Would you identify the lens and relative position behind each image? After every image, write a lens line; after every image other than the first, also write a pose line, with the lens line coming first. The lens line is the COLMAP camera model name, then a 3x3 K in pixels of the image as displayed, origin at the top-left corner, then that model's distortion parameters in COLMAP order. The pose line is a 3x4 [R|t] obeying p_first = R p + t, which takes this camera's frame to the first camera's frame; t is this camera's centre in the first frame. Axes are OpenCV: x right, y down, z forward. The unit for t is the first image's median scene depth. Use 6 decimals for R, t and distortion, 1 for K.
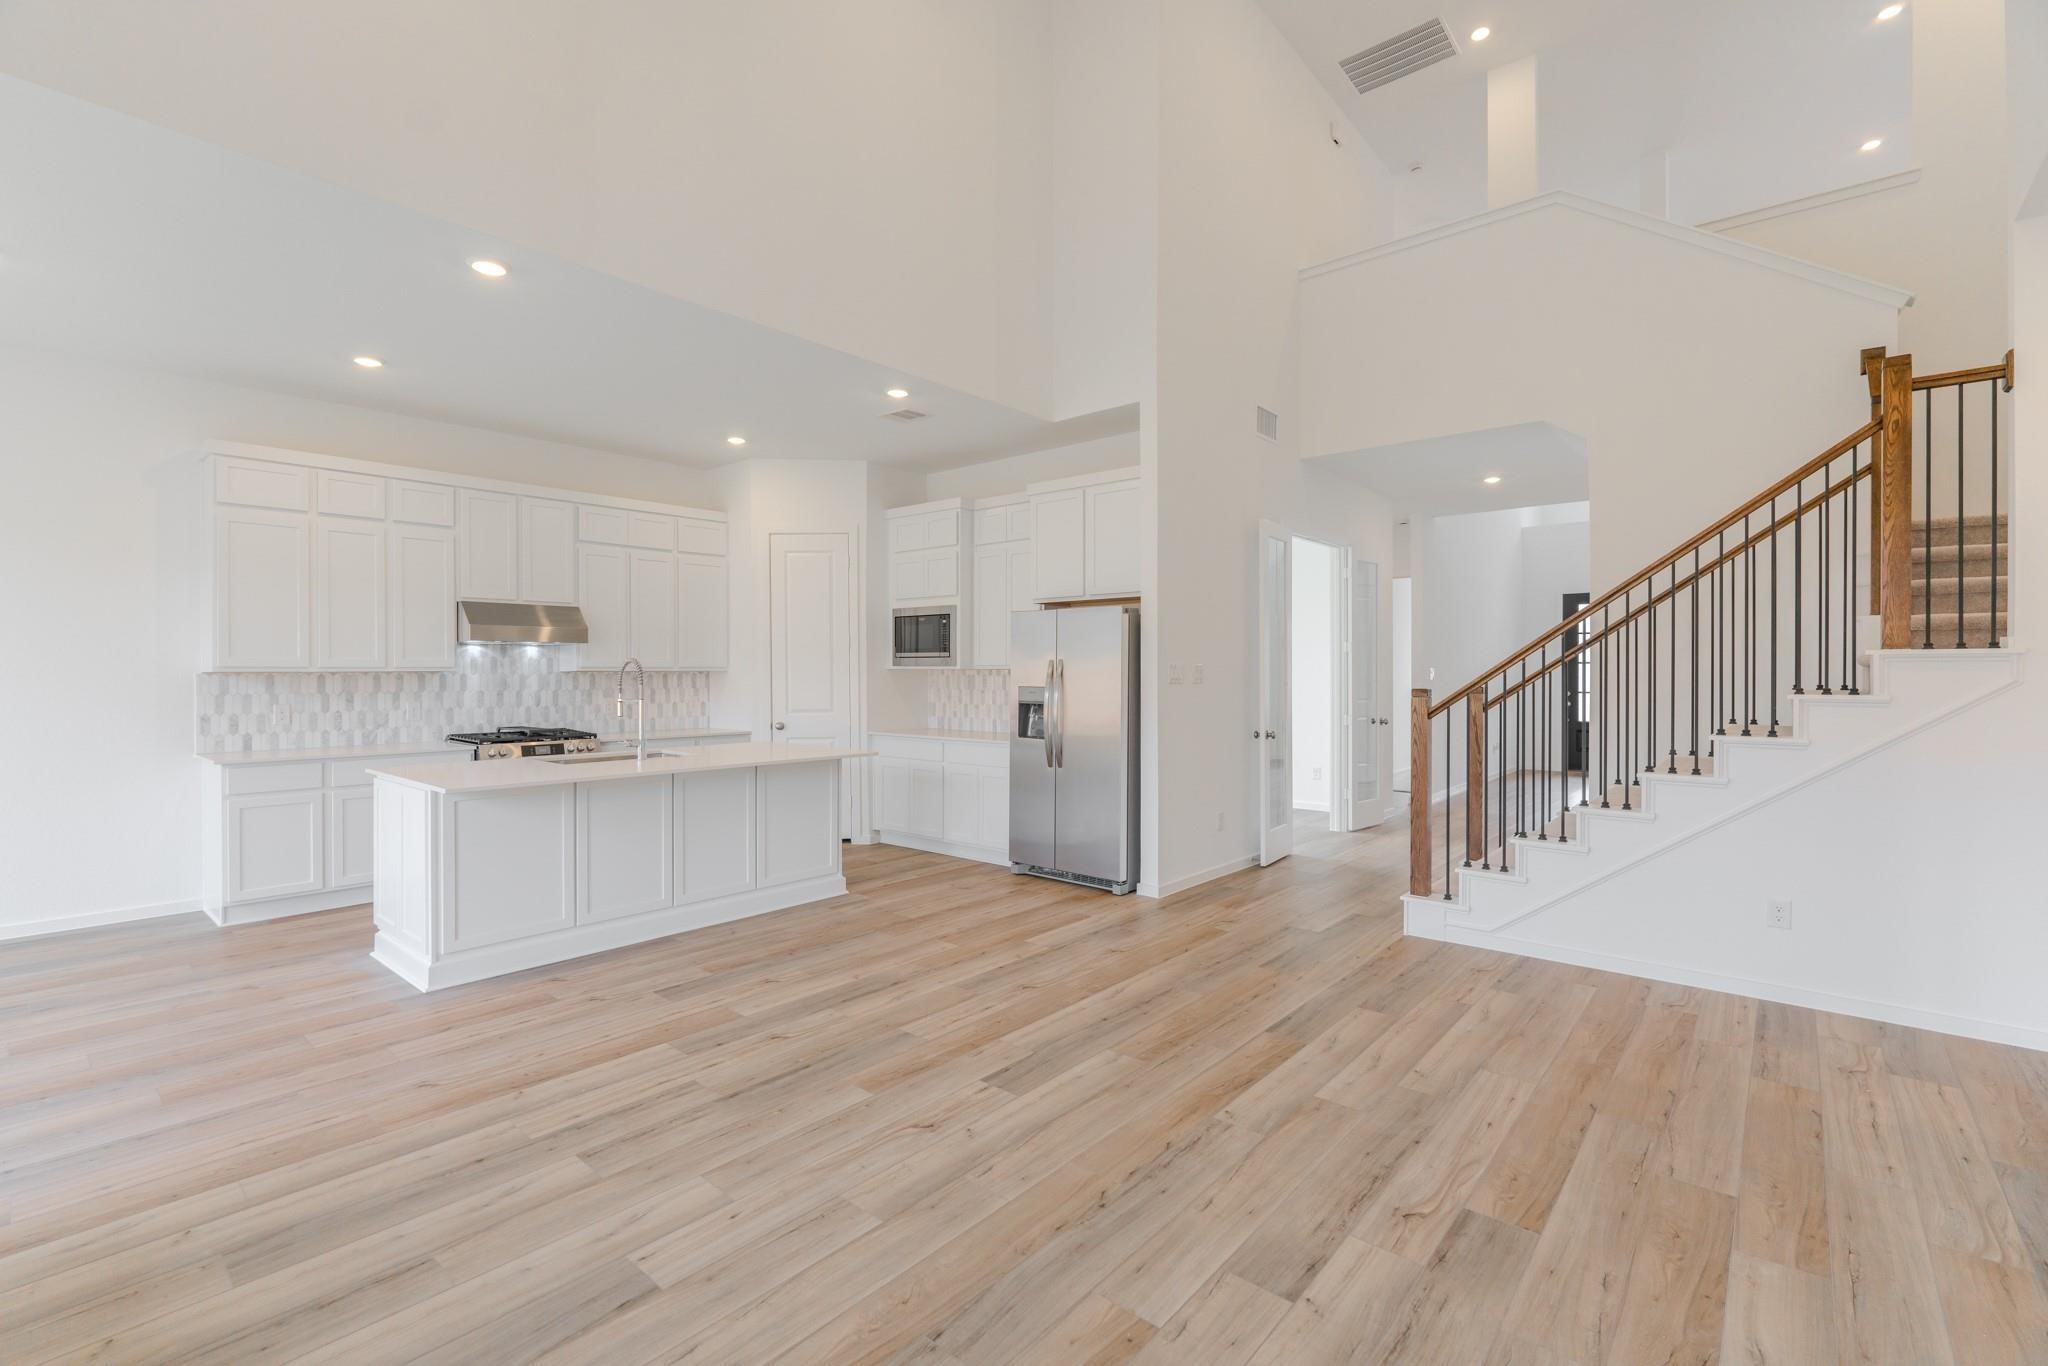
lens RADIAL K [[898.4, 0, 1006.9], [0, 898.4, 672.0], [0, 0, 1]] dist [-0.013492, 0.003041]
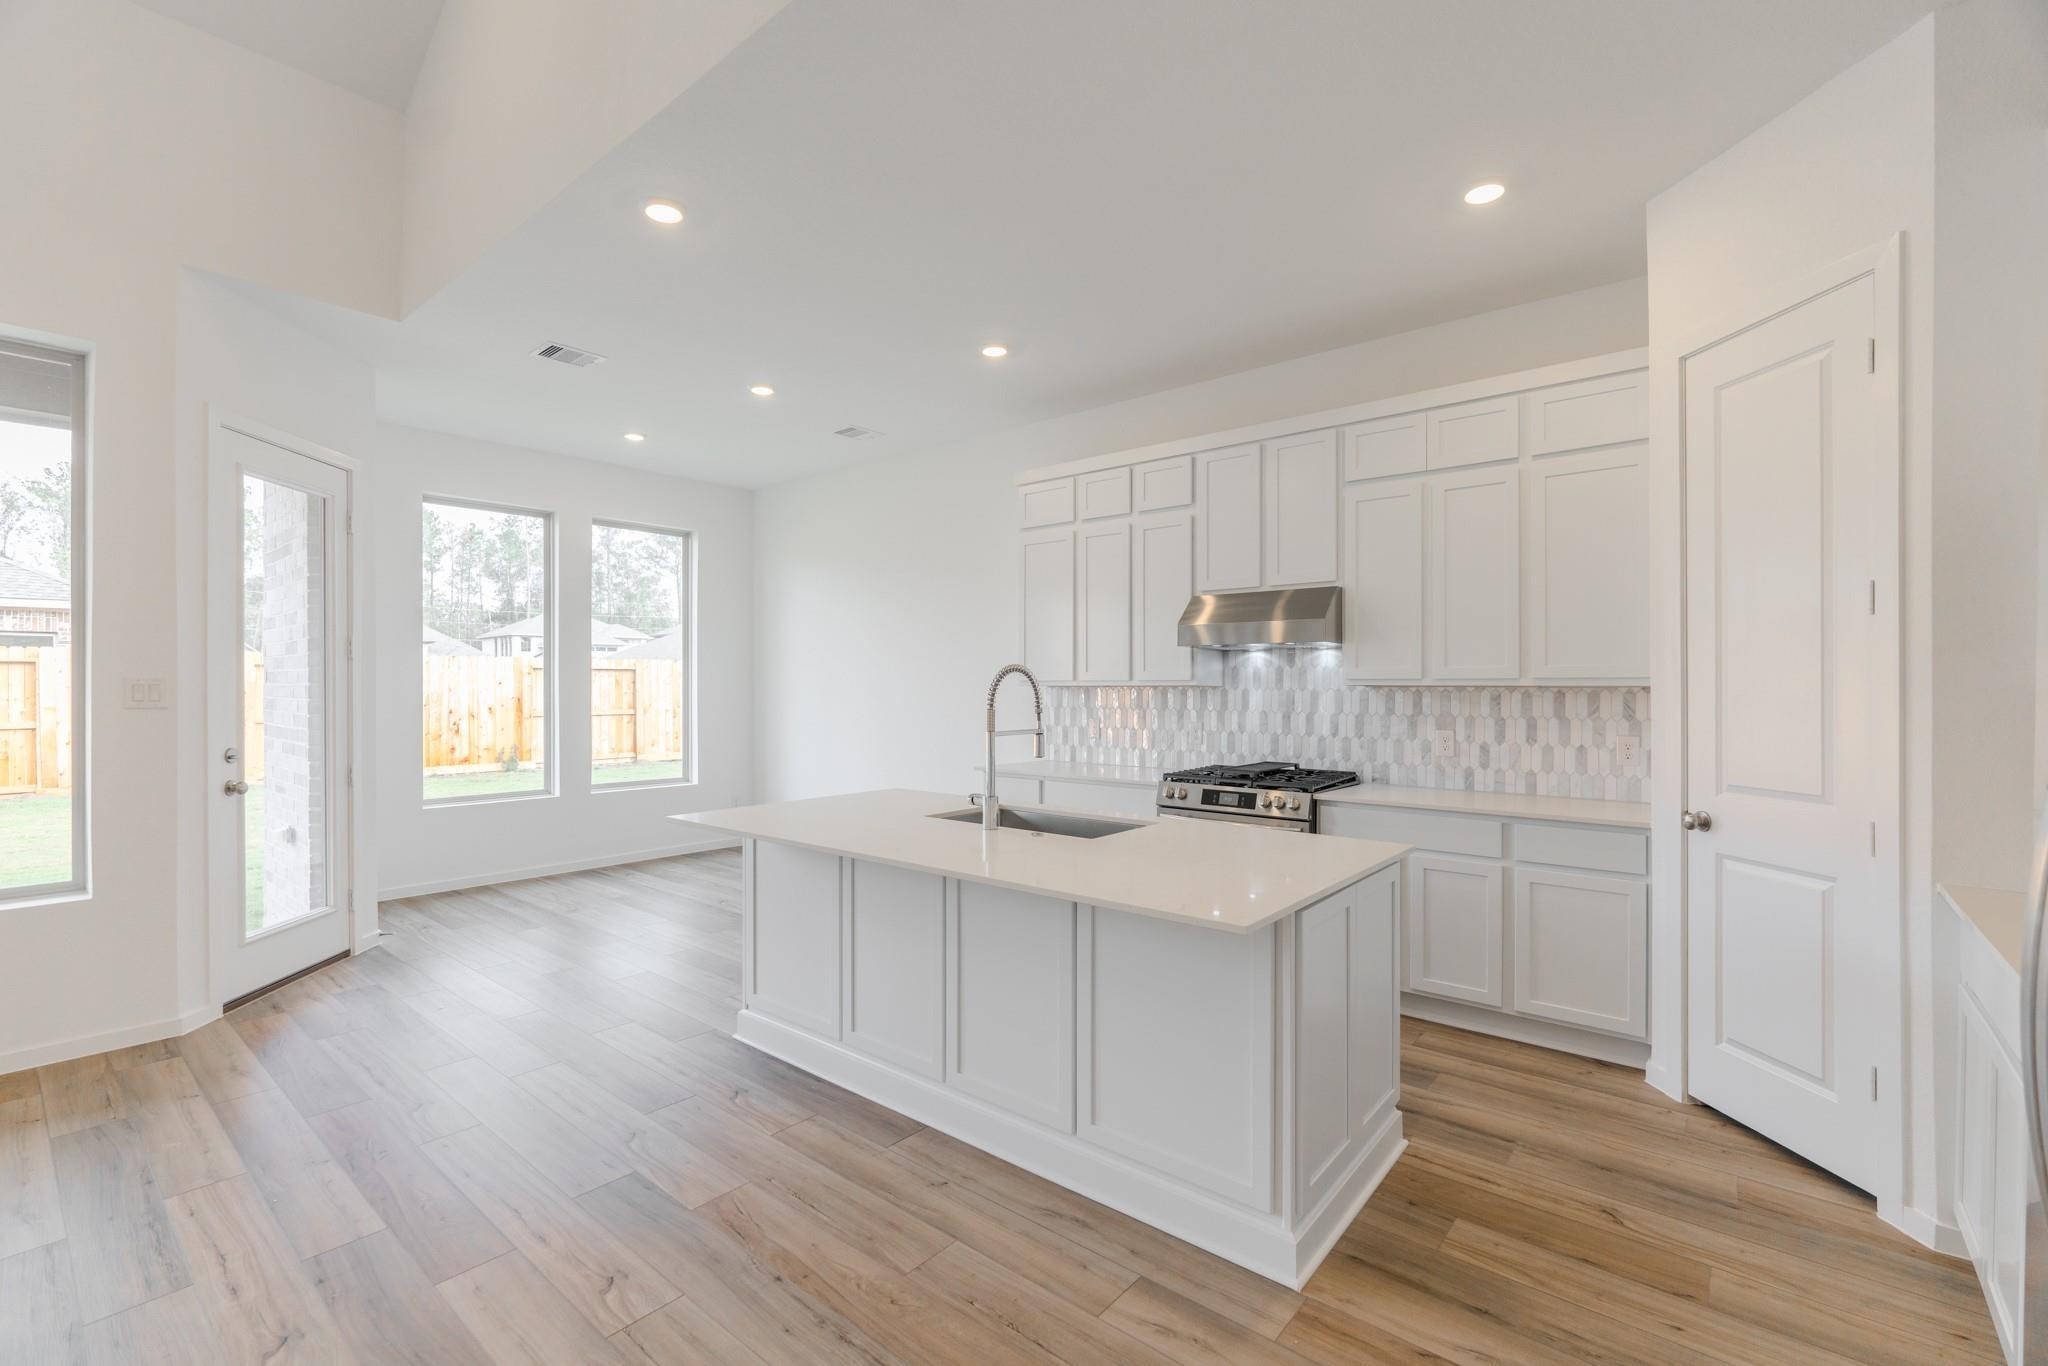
lens RADIAL K [[898.4, 0, 1029.6], [0, 898.4, 682.6], [0, 0, 1]] dist [-0.013492, 0.003041]
pose [[0.024287, -0.001694, -0.999704, 0.186965], [-0.001730, 0.999997, -0.001737, -0.001716], [0.999704, 0.001772, 0.024284, 0.881757]]
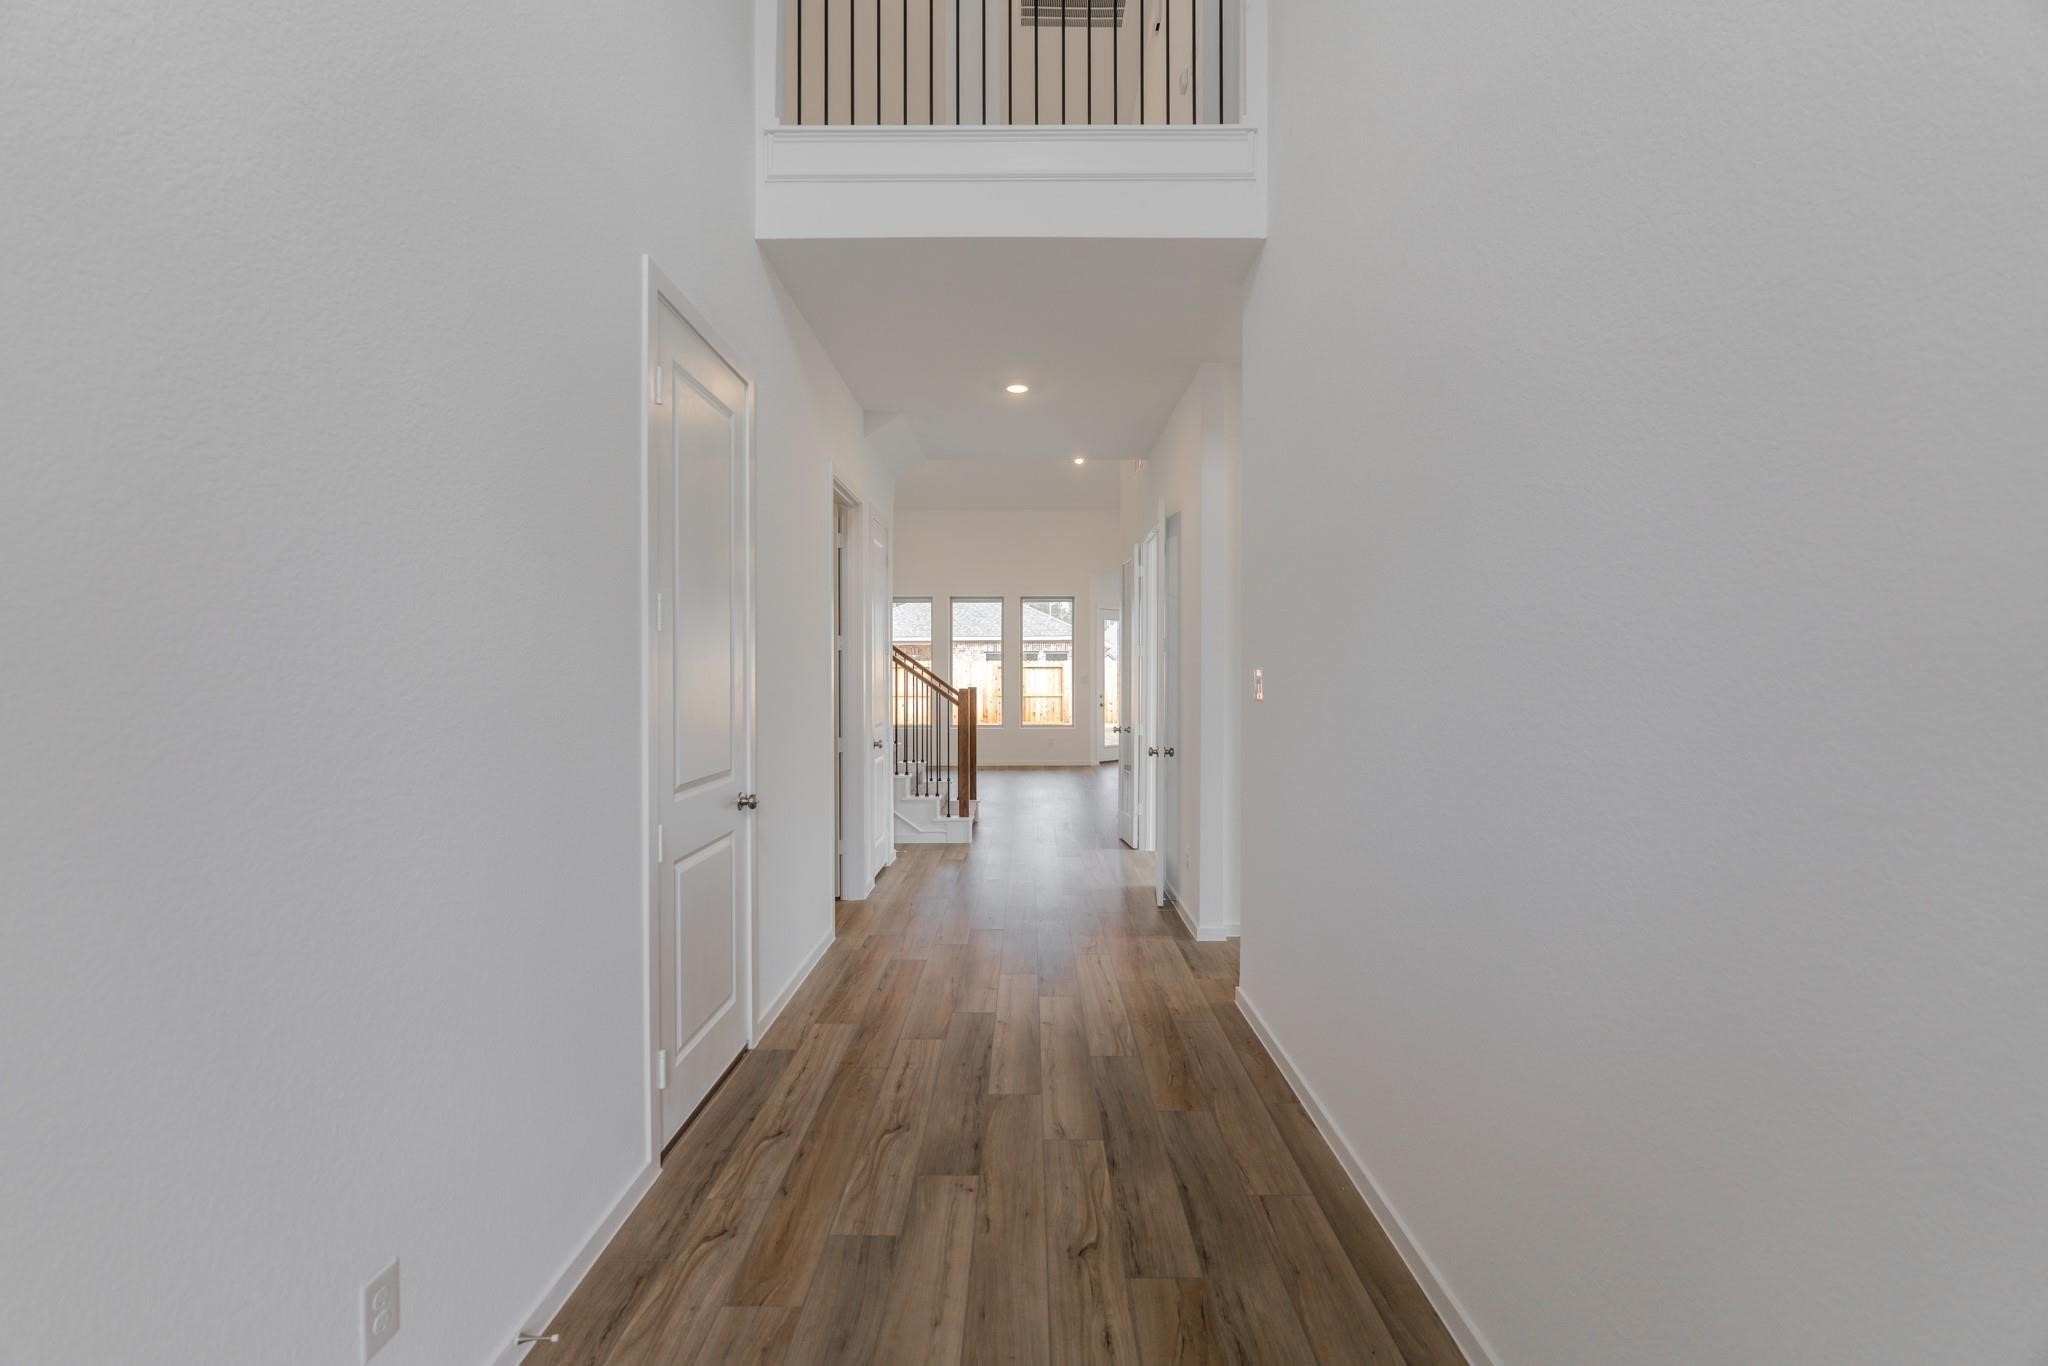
lens RADIAL K [[898.4, 0, 1037.3], [0, 898.4, 682.8], [0, 0, 1]] dist [-0.013492, 0.003041]
pose [[-0.745008, 0.006945, -0.667019, 1.326450], [0.002125, 0.999965, 0.008038, -0.004320], [0.667052, 0.004570, -0.744997, 2.065509]]
